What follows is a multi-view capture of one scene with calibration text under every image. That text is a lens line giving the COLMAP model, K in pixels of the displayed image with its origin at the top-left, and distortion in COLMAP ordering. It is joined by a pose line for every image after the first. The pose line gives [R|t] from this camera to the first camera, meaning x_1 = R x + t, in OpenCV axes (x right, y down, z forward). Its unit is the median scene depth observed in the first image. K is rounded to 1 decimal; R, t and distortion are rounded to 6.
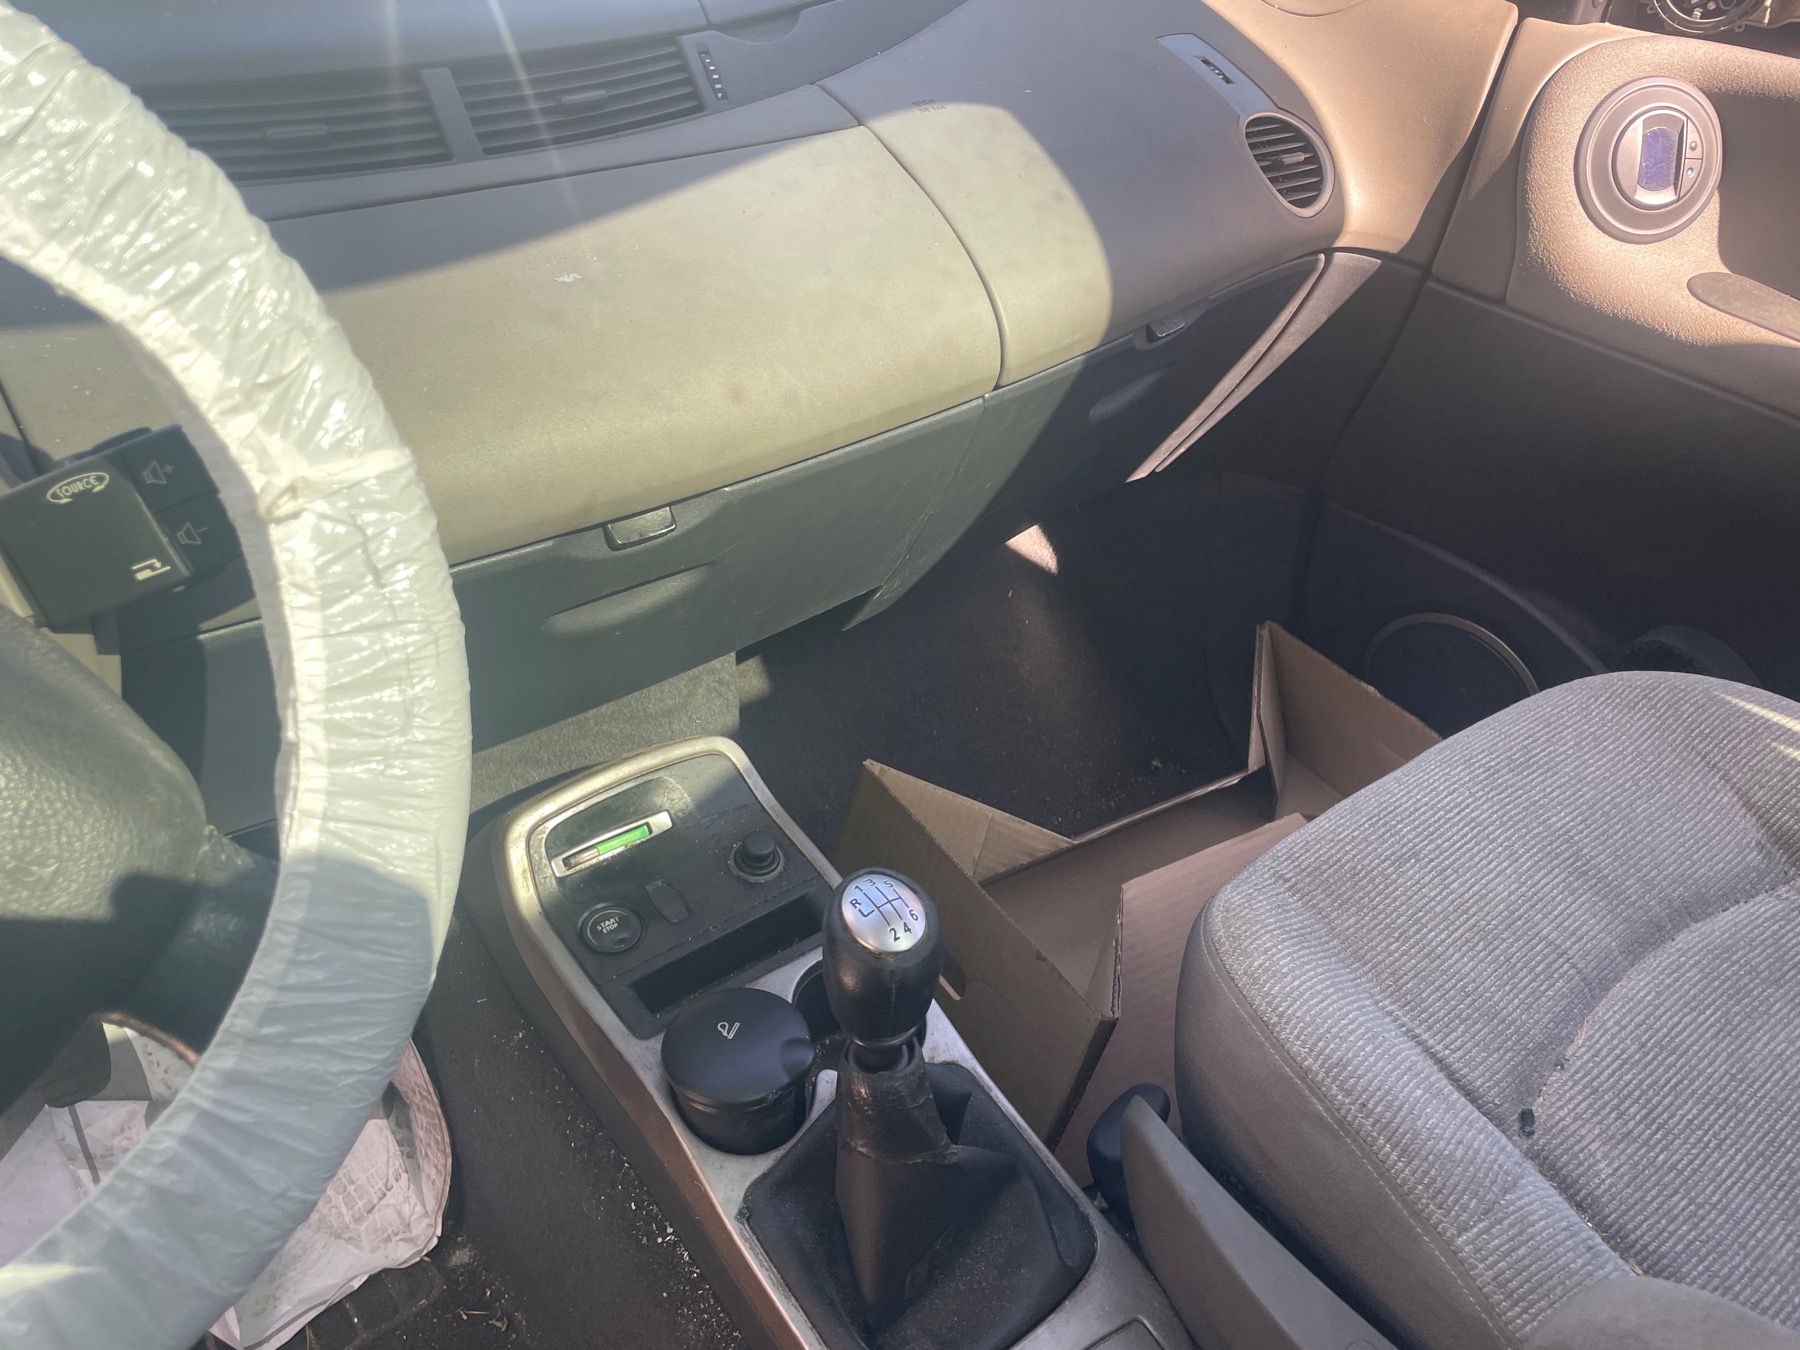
lens RADIAL K [[1354.8, 0, 900.0], [0, 1354.8, 675.0], [0, 0, 1]] dist [0.116901, -0.137973]
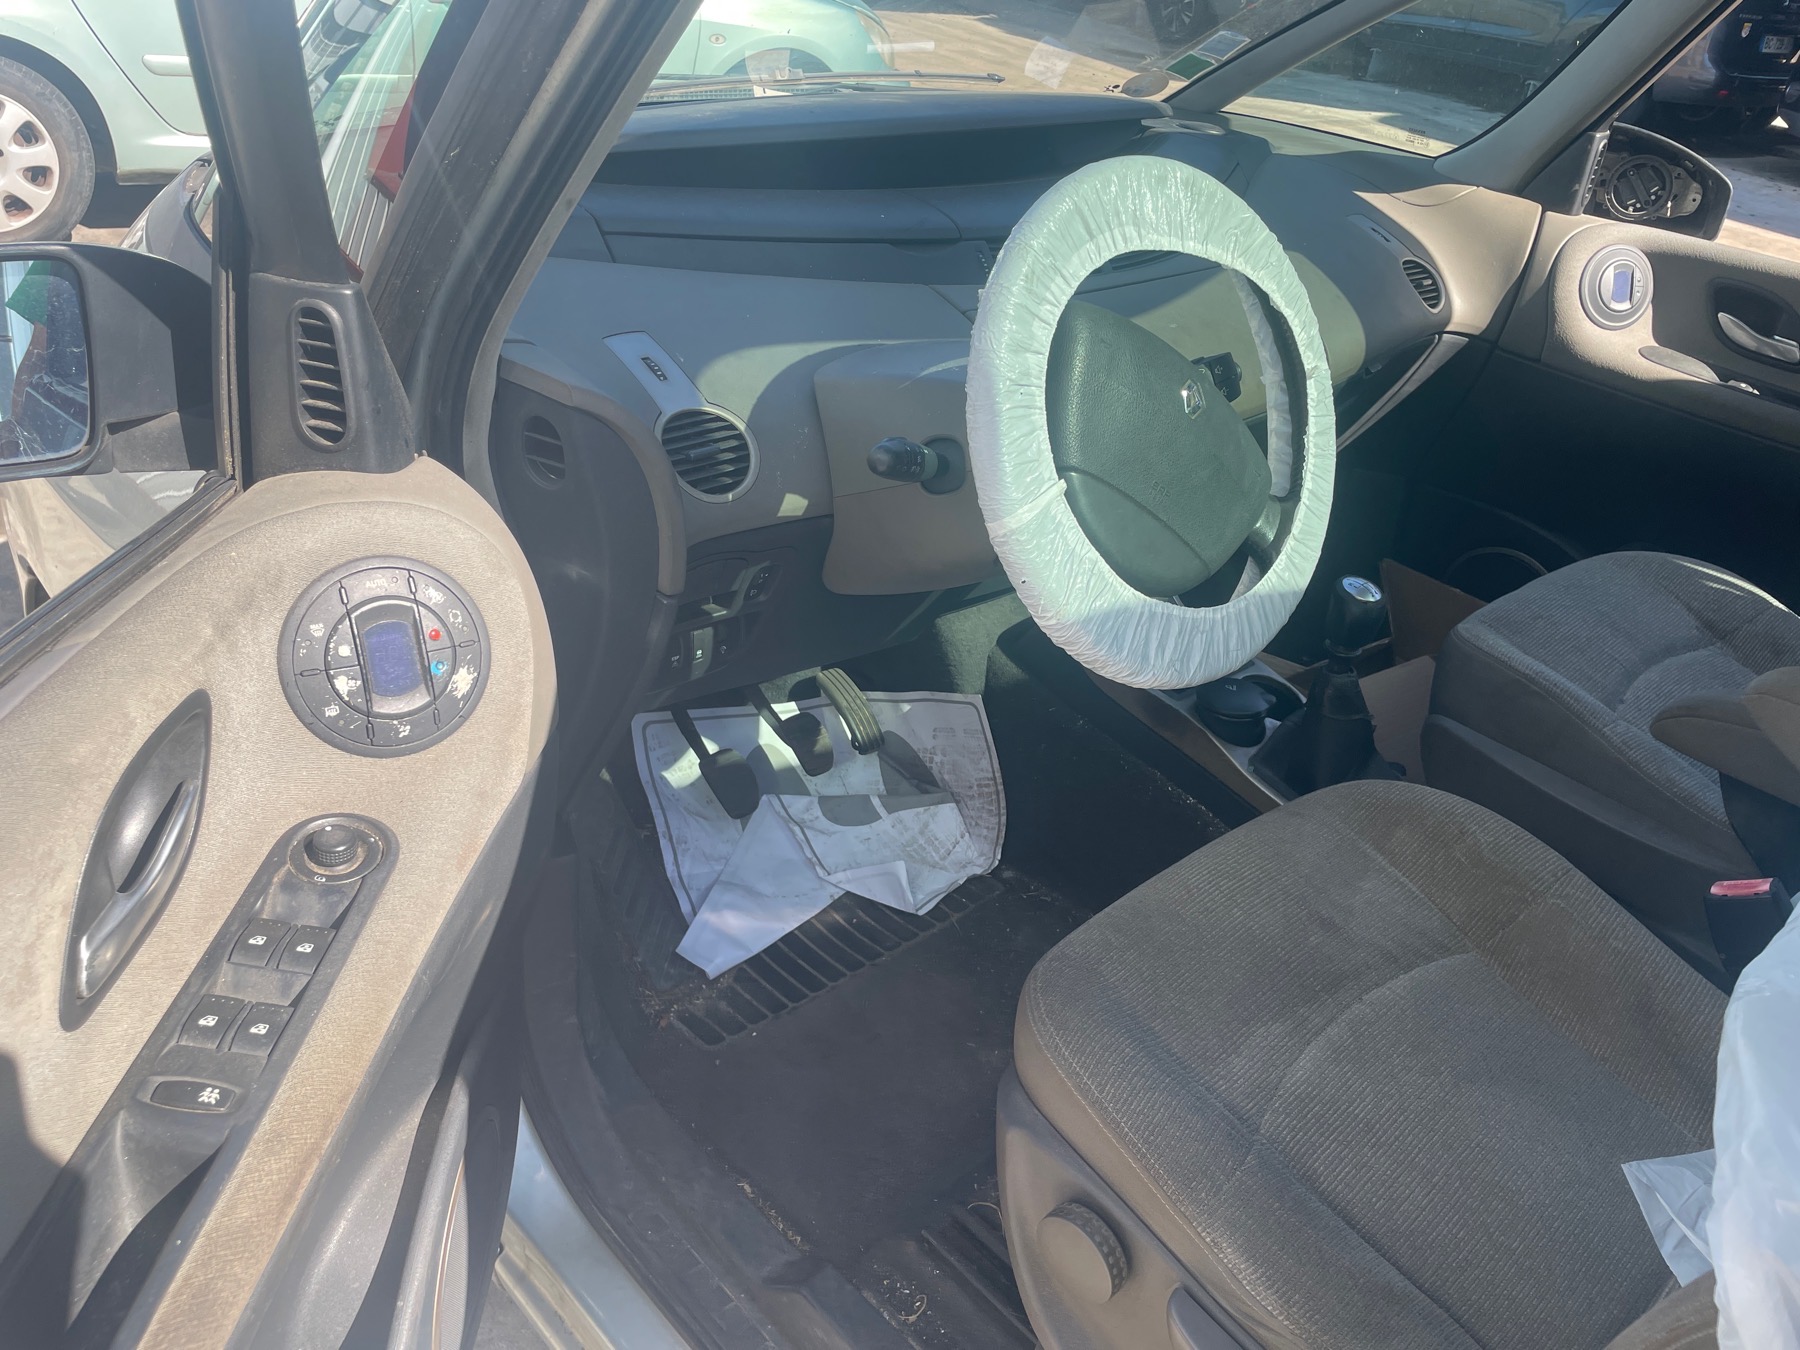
lens RADIAL K [[1354.8, 0, 900.0], [0, 1354.8, 675.0], [0, 0, 1]] dist [0.116901, -0.137973]
pose [[0.995670, -0.002517, 0.092926, -0.605943], [0.010096, 0.996648, -0.081188, 0.298232], [-0.092410, 0.081774, 0.992357, -0.739176]]
